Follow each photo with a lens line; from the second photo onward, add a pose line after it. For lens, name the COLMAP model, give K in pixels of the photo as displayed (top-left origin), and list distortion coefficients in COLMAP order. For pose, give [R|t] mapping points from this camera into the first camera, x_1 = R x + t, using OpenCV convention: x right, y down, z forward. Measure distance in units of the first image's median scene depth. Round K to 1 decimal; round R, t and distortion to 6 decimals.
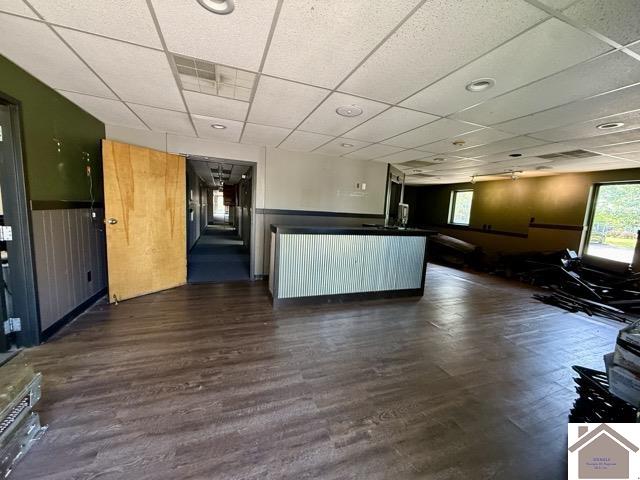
lens RADIAL K [[253.5, 0, 320.0], [0, 253.5, 240.0], [0, 0, 1]] dist [0.007623, 0.000007]
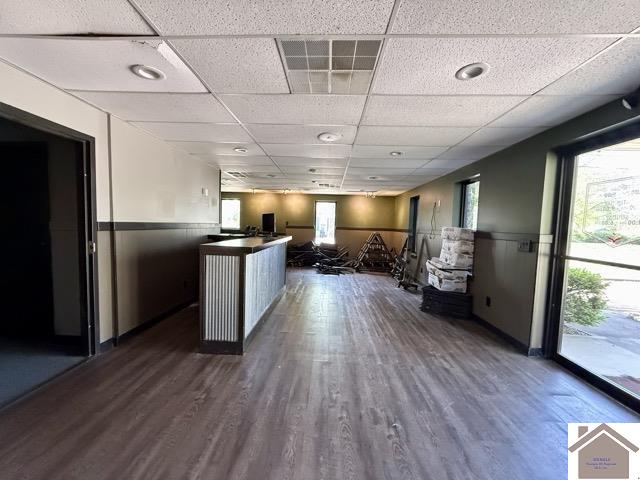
lens RADIAL K [[253.5, 0, 320.0], [0, 253.5, 240.0], [0, 0, 1]] dist [0.007623, 0.000007]
pose [[0.395661, -0.099615, 0.912978, -1.238800], [0.110883, 0.992009, 0.060185, -0.147133], [-0.911678, 0.077421, 0.403546, 0.769827]]
